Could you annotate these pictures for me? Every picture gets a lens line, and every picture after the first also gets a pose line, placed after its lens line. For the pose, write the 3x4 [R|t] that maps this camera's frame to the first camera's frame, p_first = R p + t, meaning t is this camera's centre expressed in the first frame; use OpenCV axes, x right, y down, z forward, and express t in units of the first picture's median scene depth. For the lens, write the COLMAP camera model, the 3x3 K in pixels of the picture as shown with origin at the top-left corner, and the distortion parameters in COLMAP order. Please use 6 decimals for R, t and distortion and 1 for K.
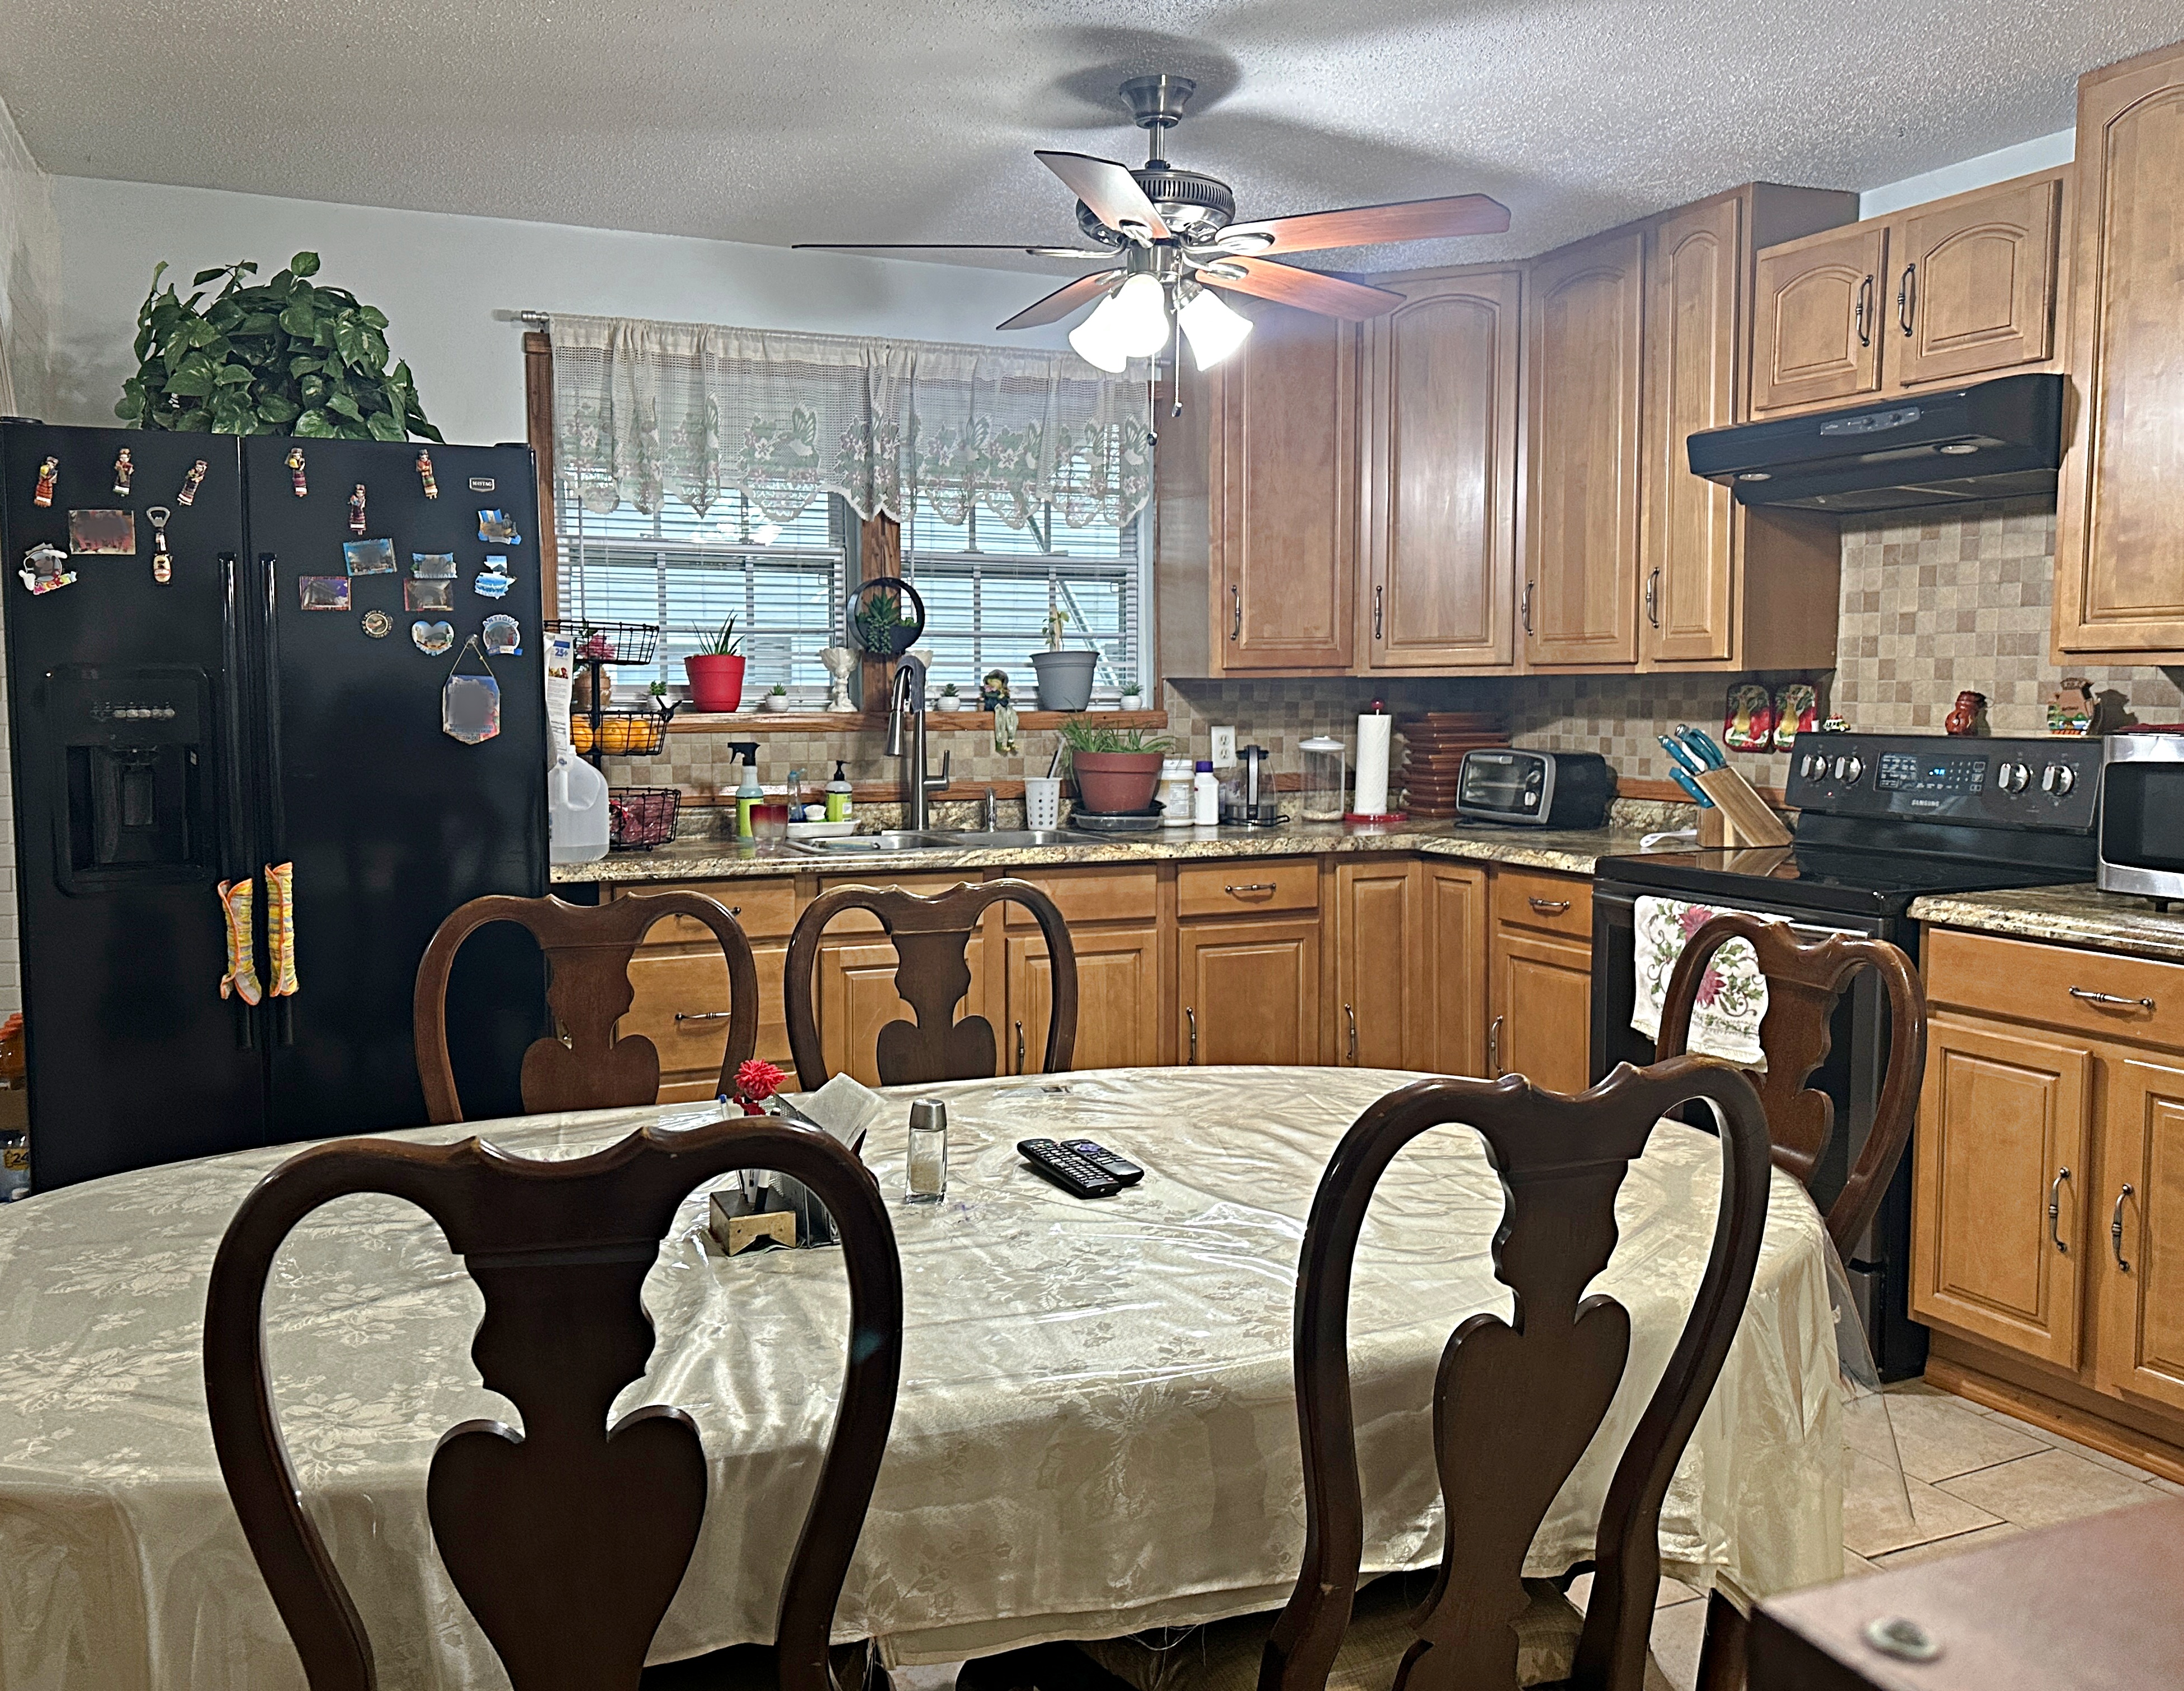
lens RADIAL K [[1773.9, 0, 1056.7], [0, 1773.9, 871.9], [0, 0, 1]] dist [0.080182, -0.115554]
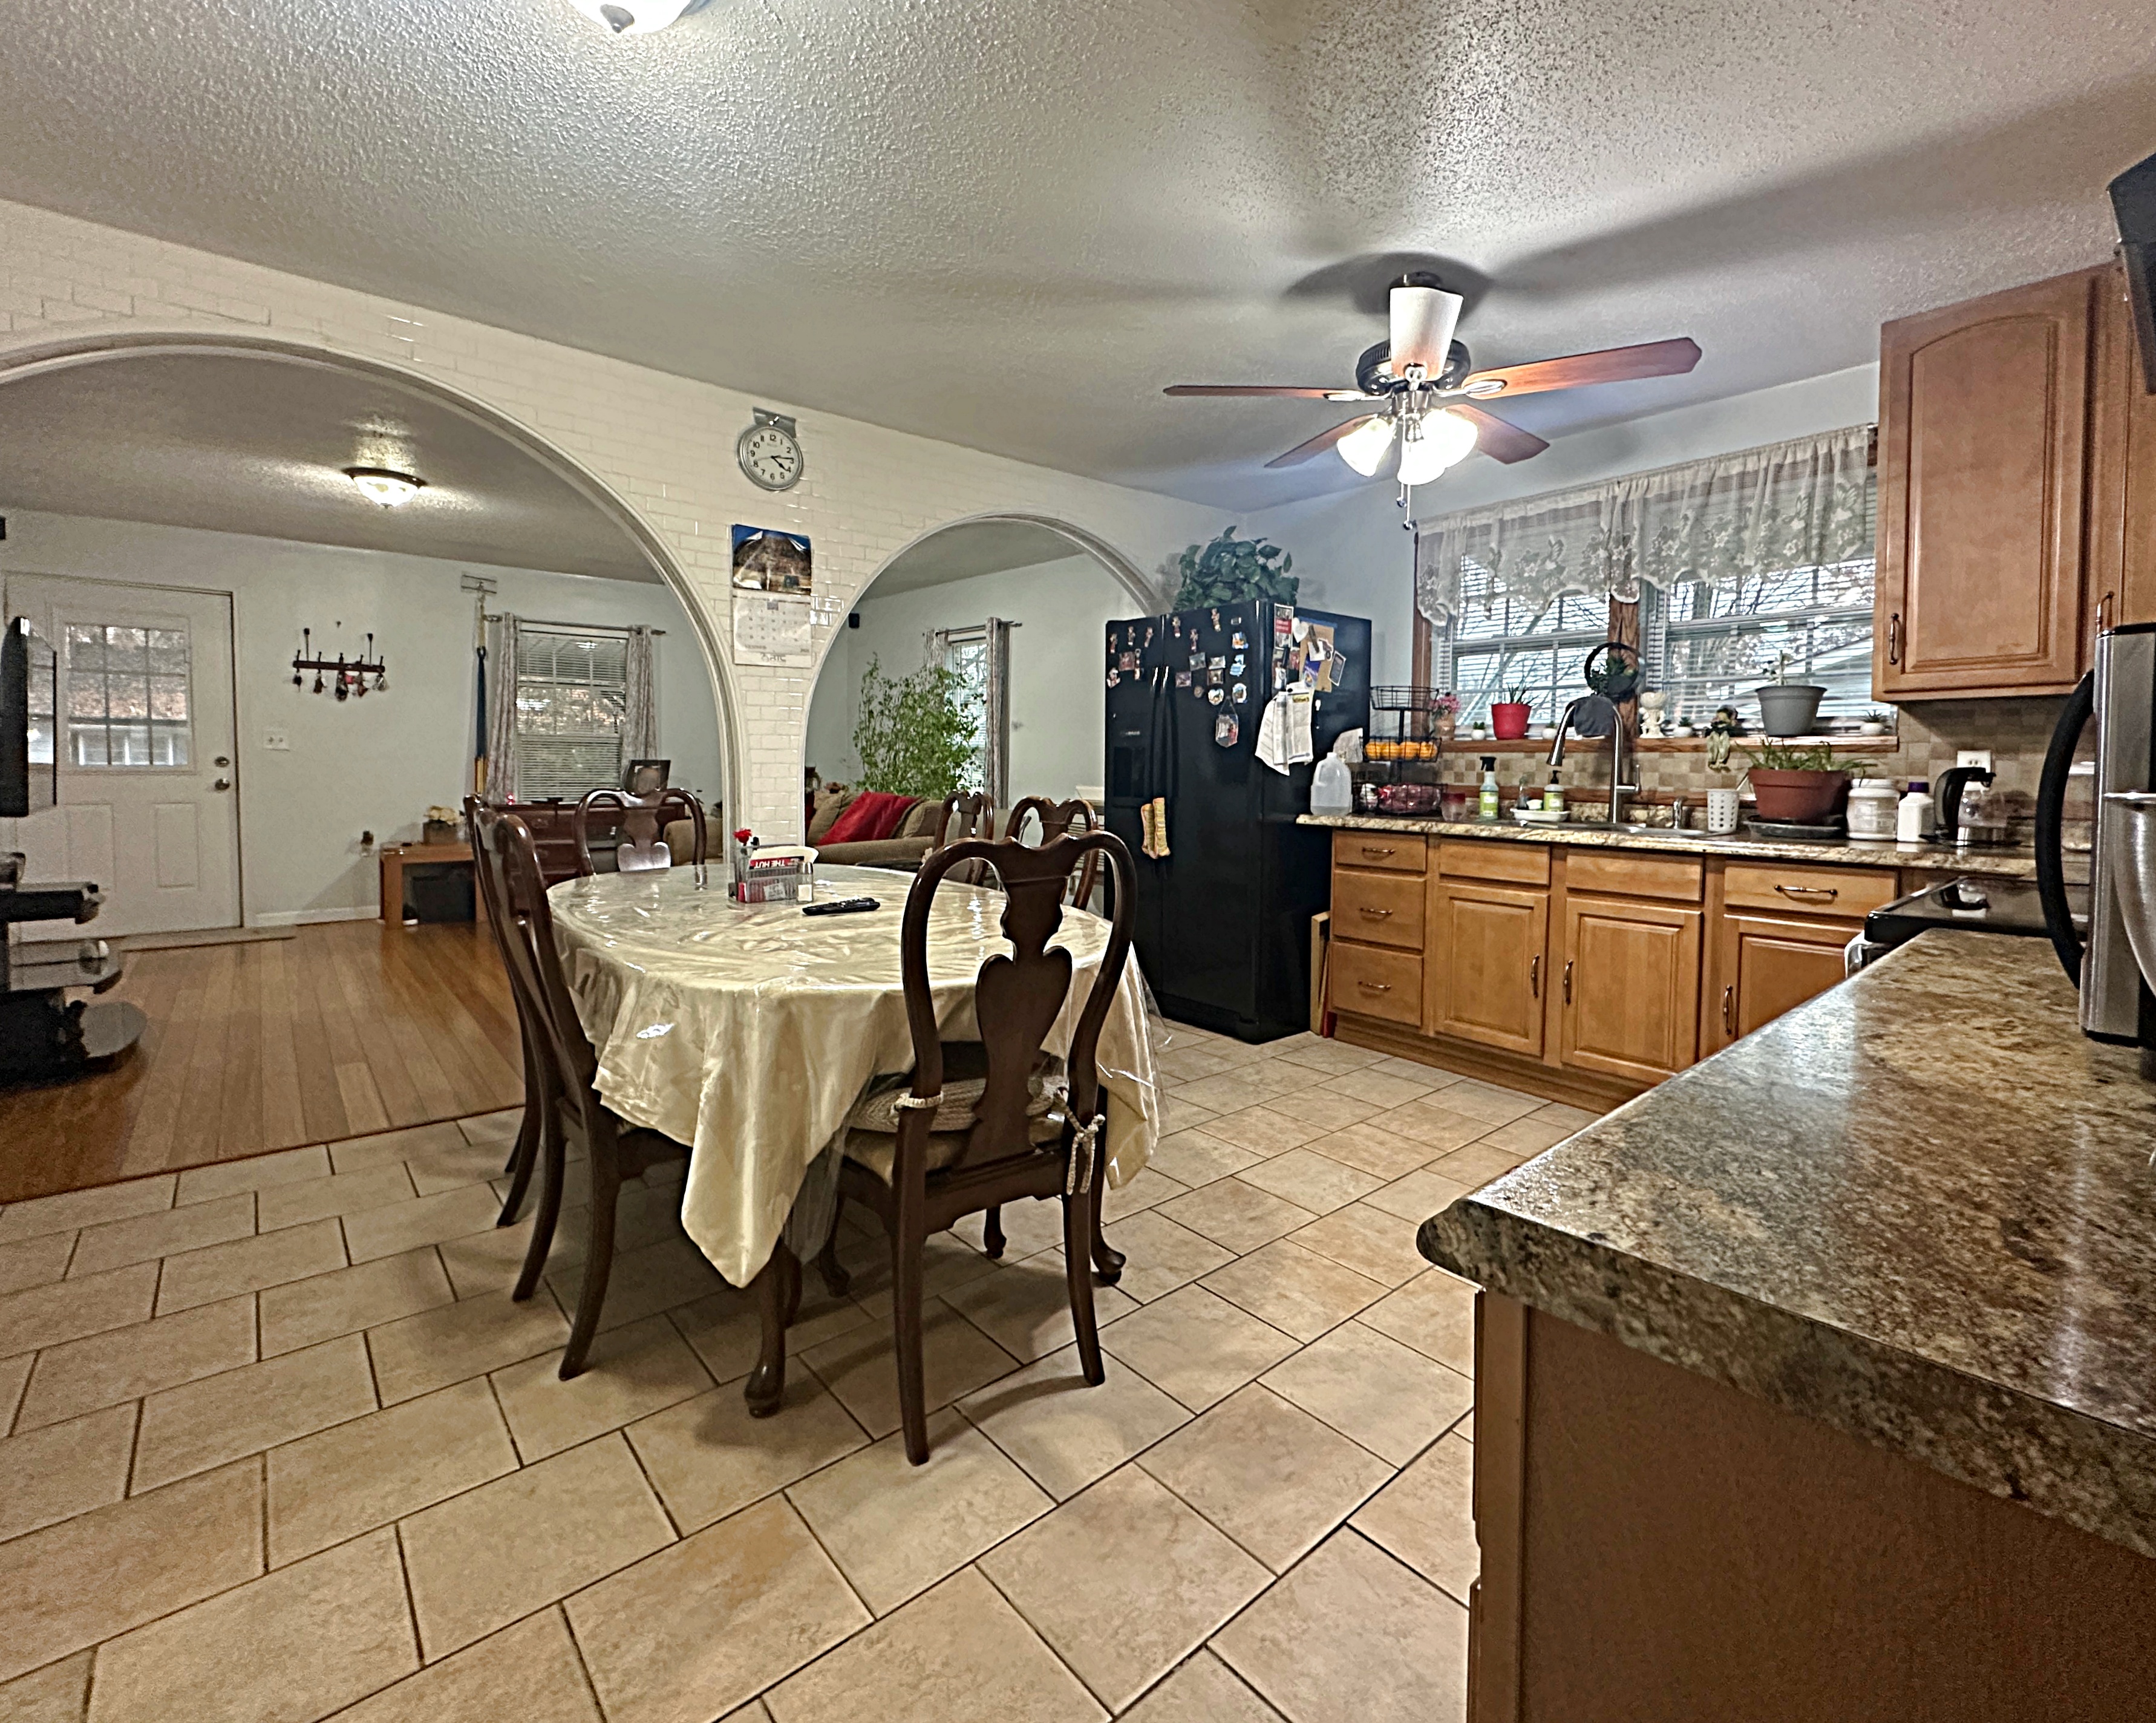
lens RADIAL K [[972.5, 0, 1097.6], [0, 972.5, 847.3], [0, 0, 1]] dist [0.010445, 0.000498]
pose [[0.301120, 0.087949, -0.949522, 0.611935], [-0.112467, 0.992064, 0.056223, -0.002015], [0.946931, 0.089860, 0.308622, 0.446242]]
